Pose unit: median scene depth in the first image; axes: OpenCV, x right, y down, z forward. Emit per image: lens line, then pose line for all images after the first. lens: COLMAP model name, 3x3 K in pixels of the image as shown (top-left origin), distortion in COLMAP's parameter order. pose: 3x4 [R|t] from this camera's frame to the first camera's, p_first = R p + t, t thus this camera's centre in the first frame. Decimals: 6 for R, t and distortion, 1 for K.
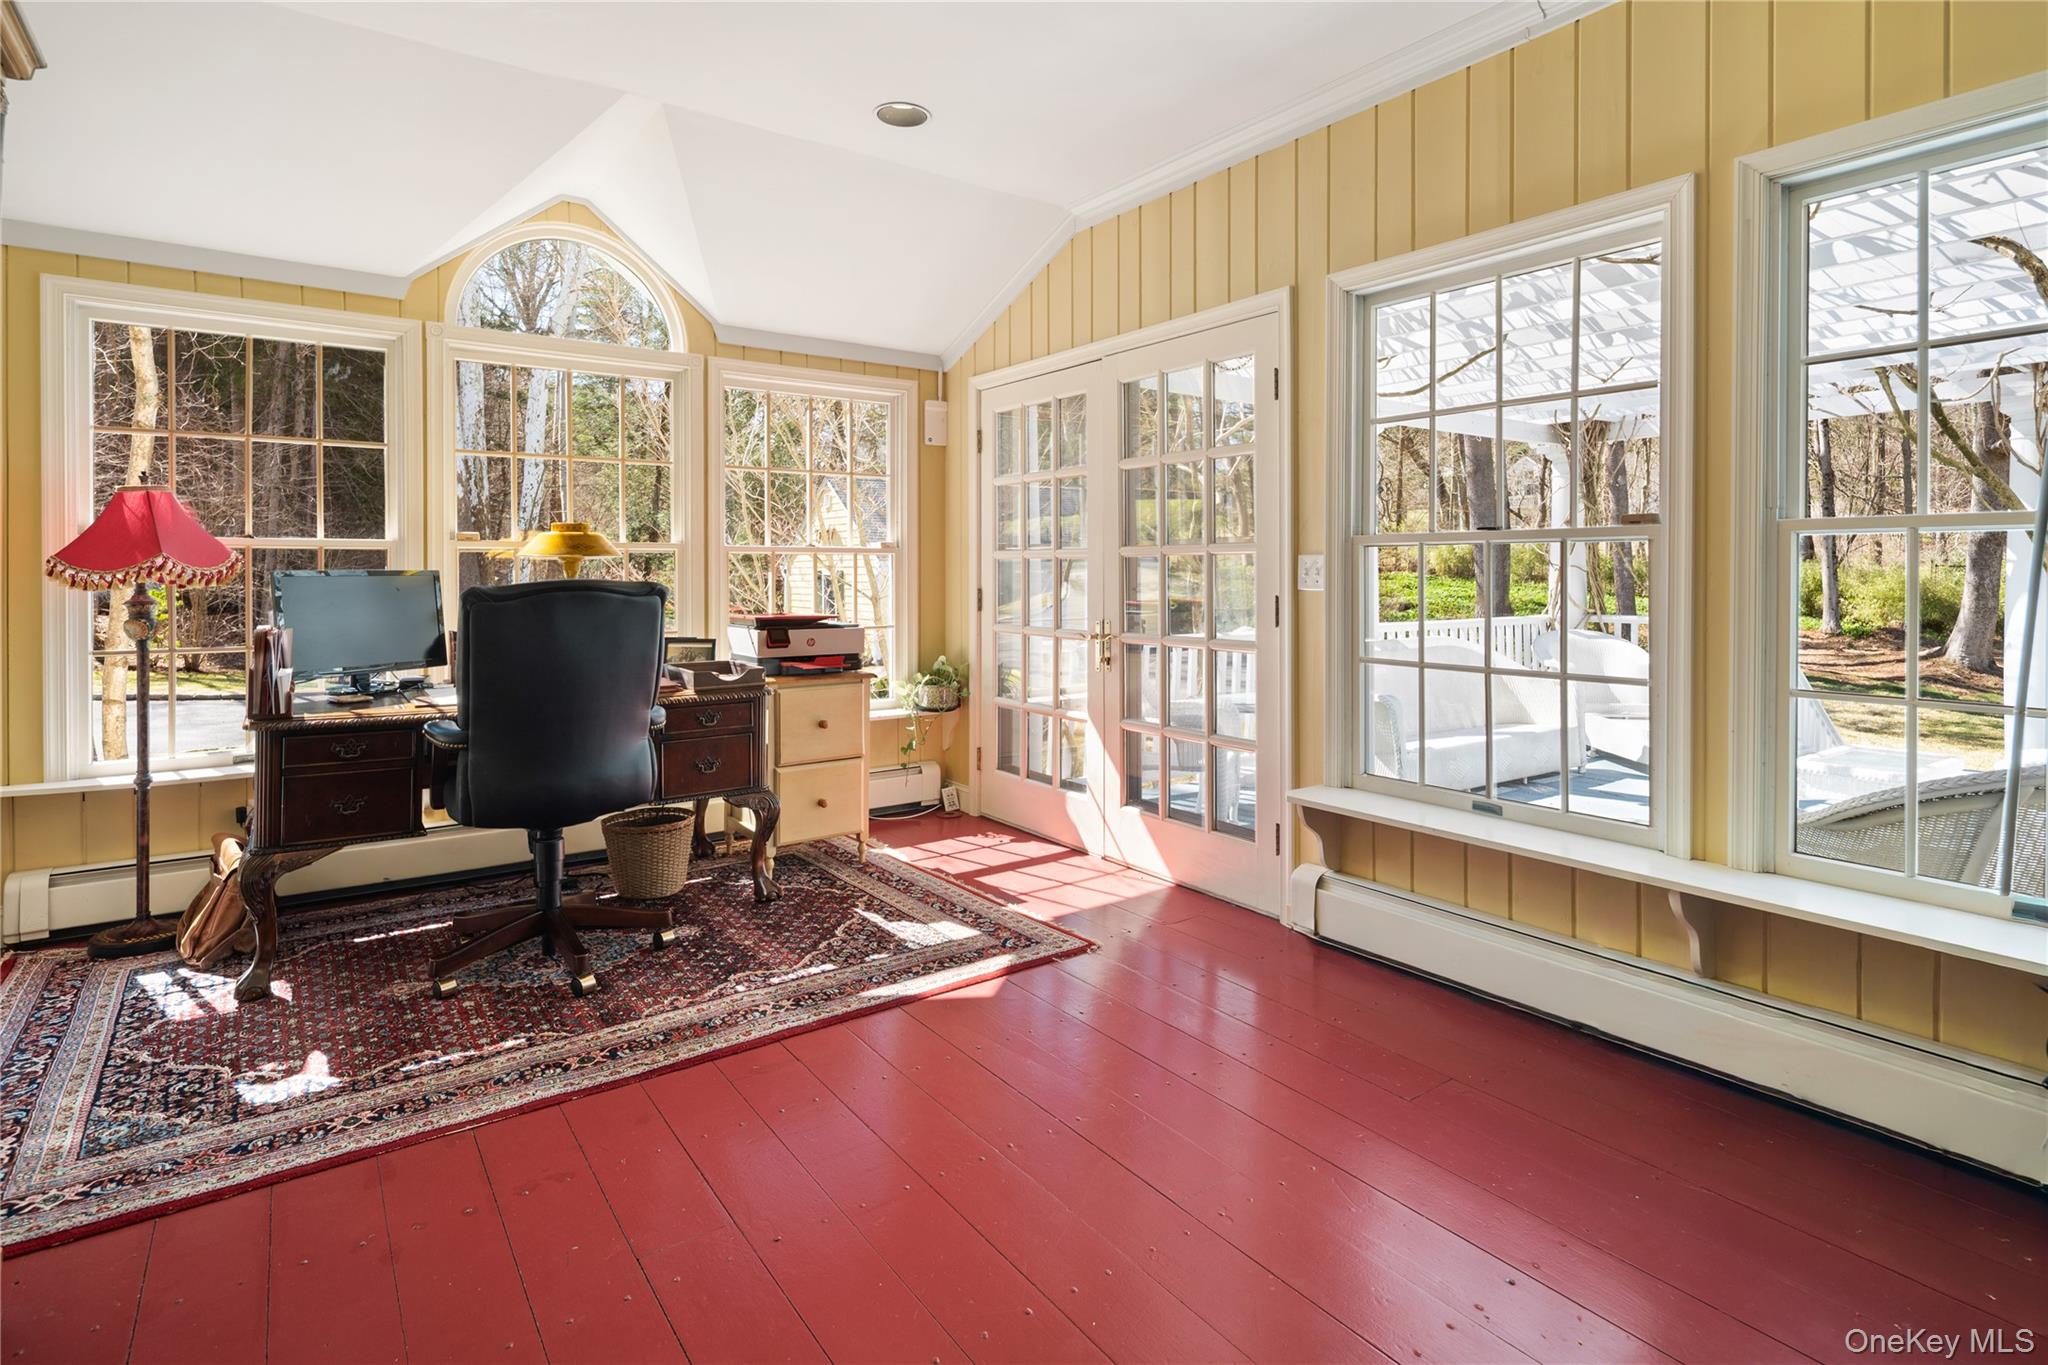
lens RADIAL K [[1022.7, 0, 1036.2], [0, 1022.7, 679.1], [0, 0, 1]] dist [0.008166, -0.005196]
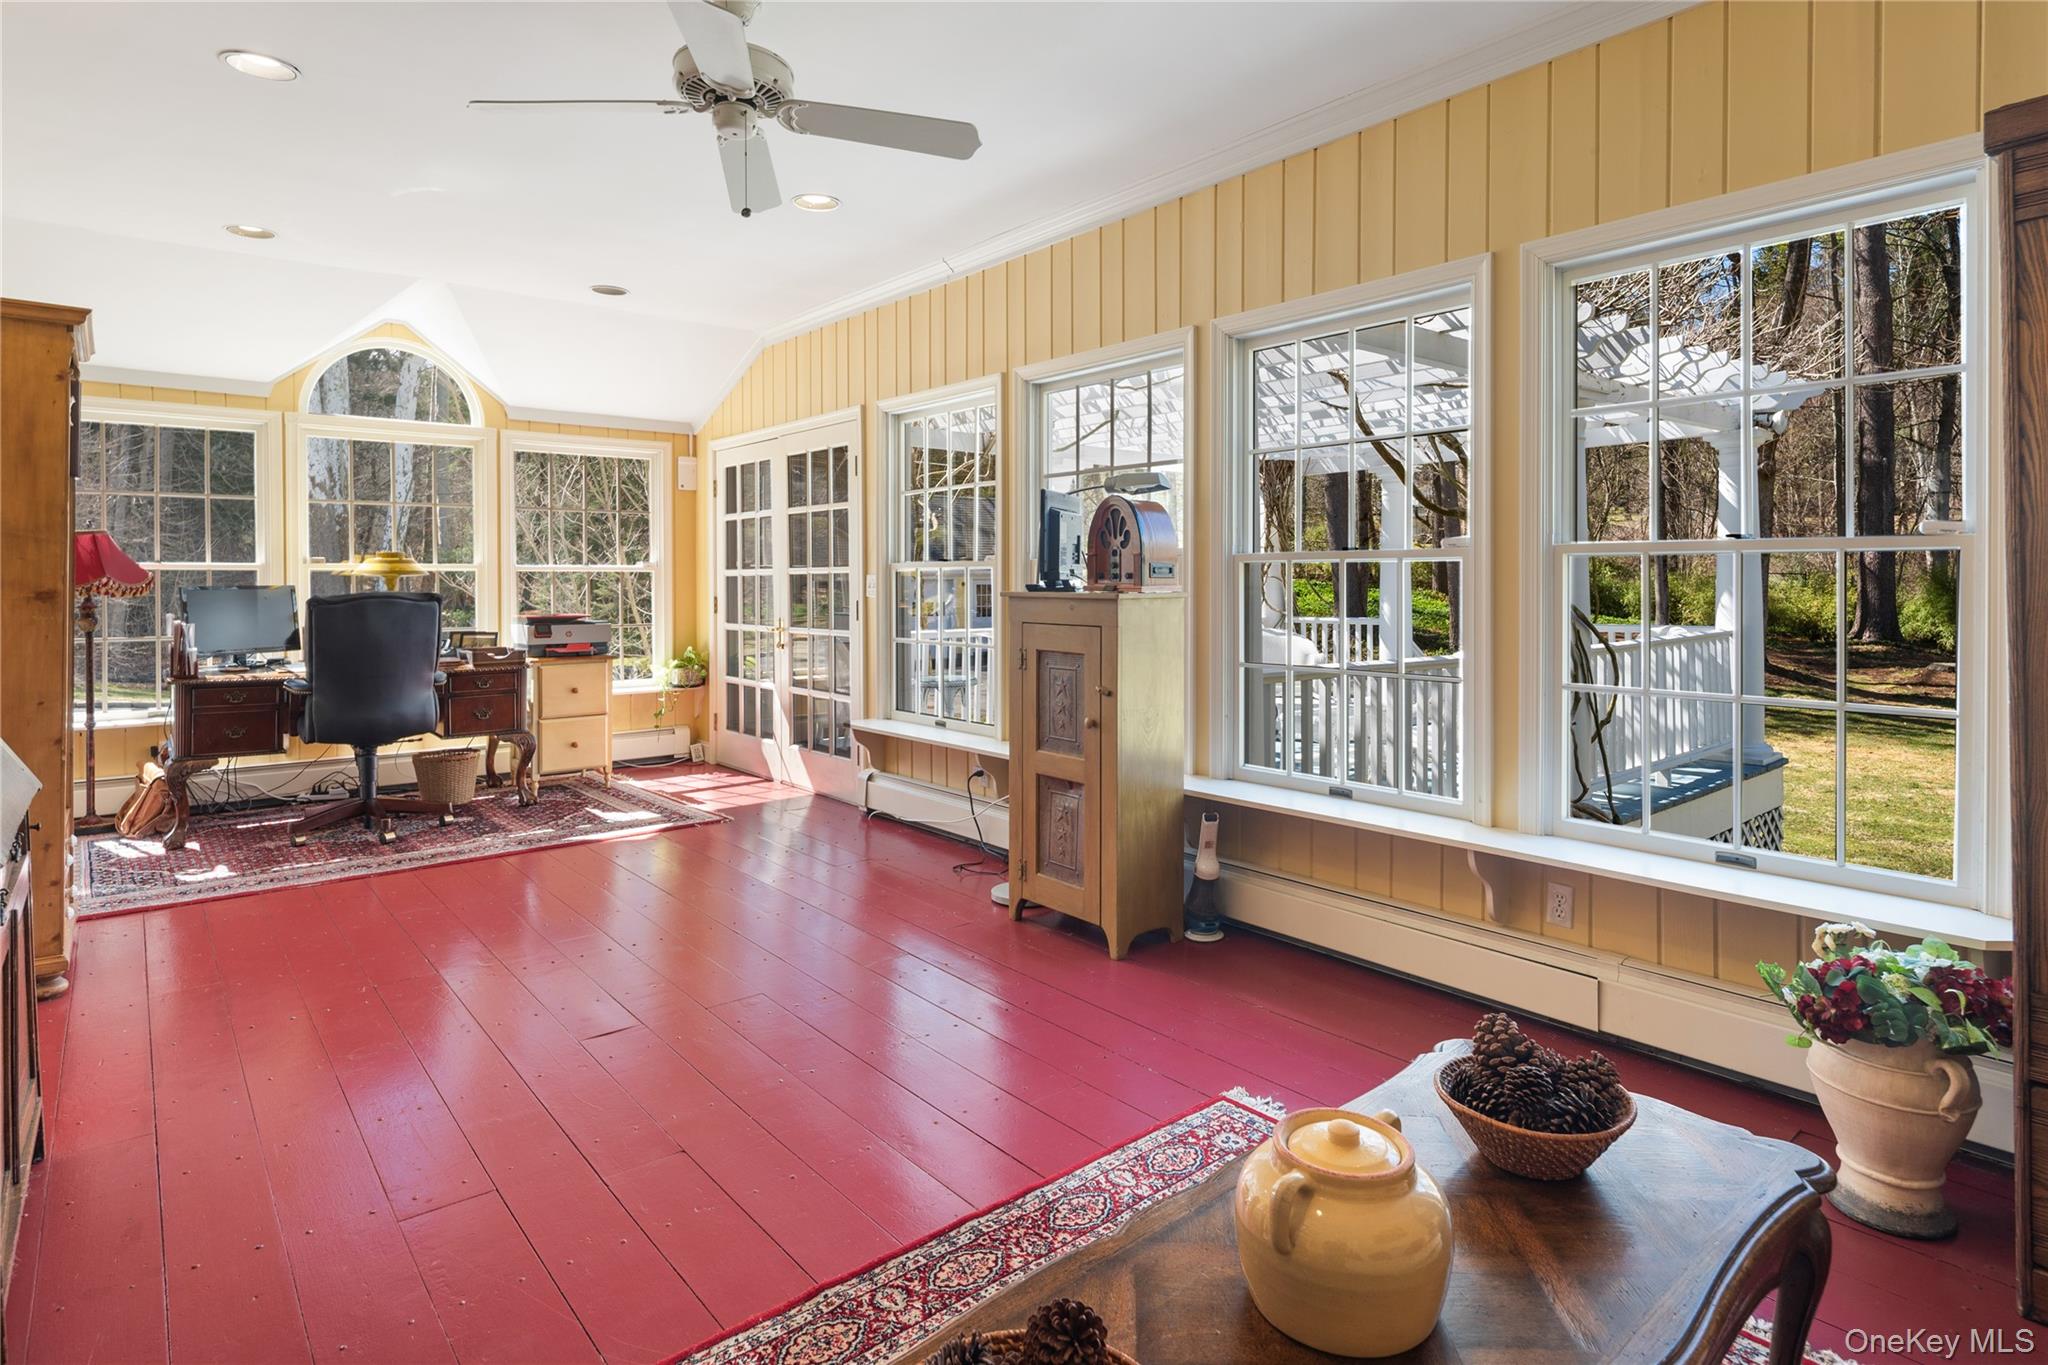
lens RADIAL K [[1022.7, 0, 1014.2], [0, 1022.7, 680.0], [0, 0, 1]] dist [0.008166, -0.005196]
pose [[0.996864, -0.009897, 0.078511, 0.332850], [0.010476, 0.999921, -0.006967, 0.051504], [-0.078436, 0.007767, 0.996889, -0.552440]]
